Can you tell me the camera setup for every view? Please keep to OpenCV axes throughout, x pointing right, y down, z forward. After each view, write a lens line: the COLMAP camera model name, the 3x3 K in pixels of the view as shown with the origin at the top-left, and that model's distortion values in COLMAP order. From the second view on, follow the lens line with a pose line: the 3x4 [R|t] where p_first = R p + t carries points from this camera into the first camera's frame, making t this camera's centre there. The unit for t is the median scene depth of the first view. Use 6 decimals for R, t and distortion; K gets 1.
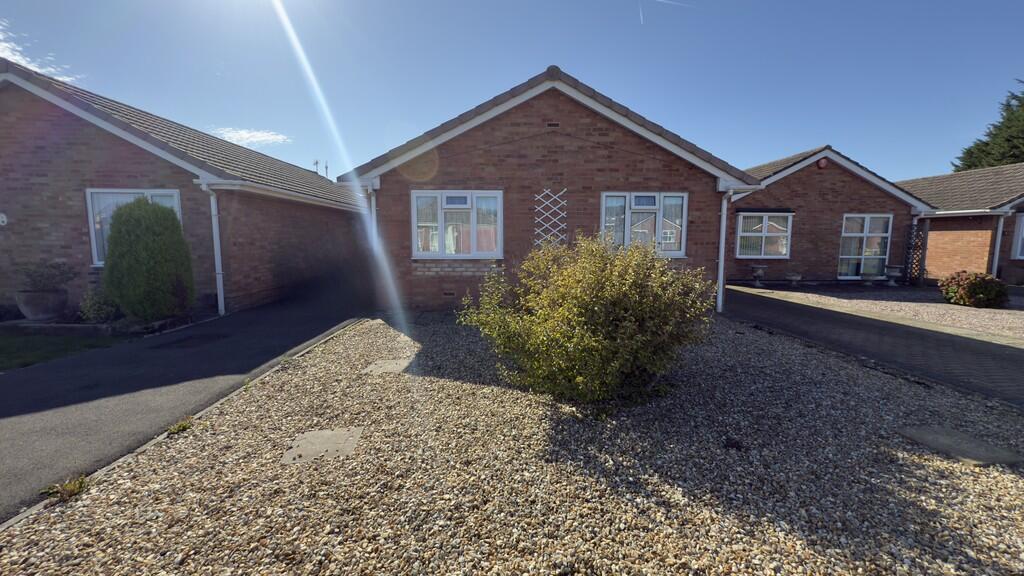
lens RADIAL K [[409.7, 0, 503.0], [0, 409.7, 286.2], [0, 0, 1]] dist [0.000777, 0.000163]
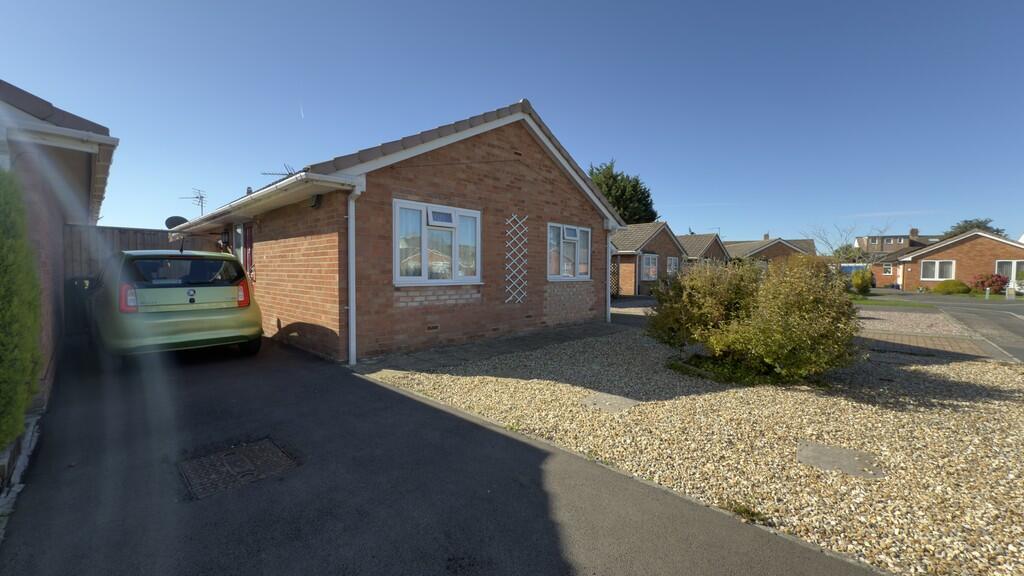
lens RADIAL K [[409.7, 0, 515.9], [0, 409.7, 284.6], [0, 0, 1]] dist [0.000777, 0.000163]
pose [[0.706016, -0.020998, 0.707884, -0.610436], [0.074676, 0.996195, -0.044928, -0.018426], [-0.704248, 0.084582, 0.704898, 0.297489]]
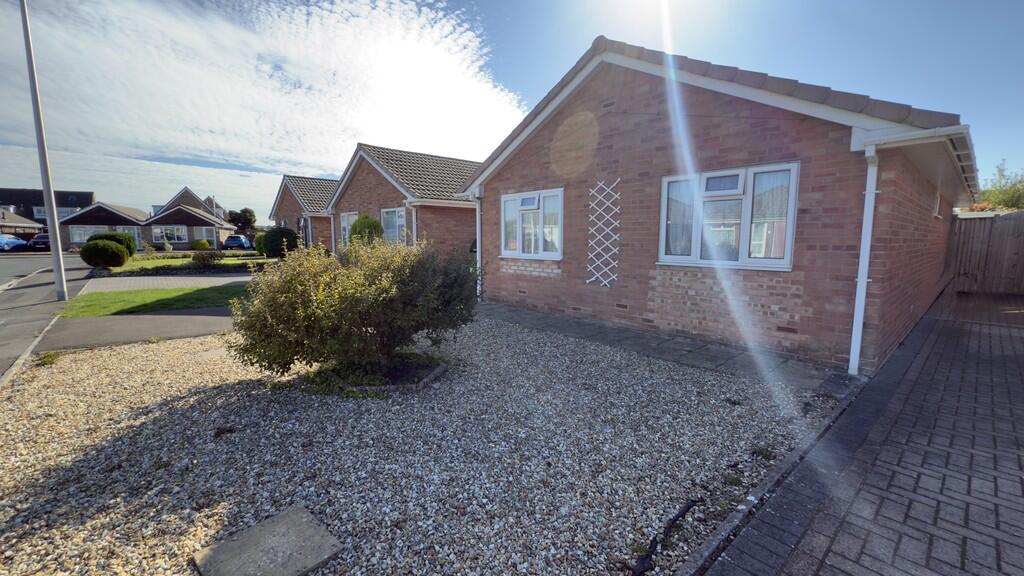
lens RADIAL K [[409.7, 0, 515.2], [0, 409.7, 287.7], [0, 0, 1]] dist [0.000777, 0.000163]
pose [[0.645679, 0.091119, -0.758153, 0.662989], [-0.087783, 0.995130, 0.044839, -0.037492], [0.758546, 0.037602, 0.650533, 0.311329]]
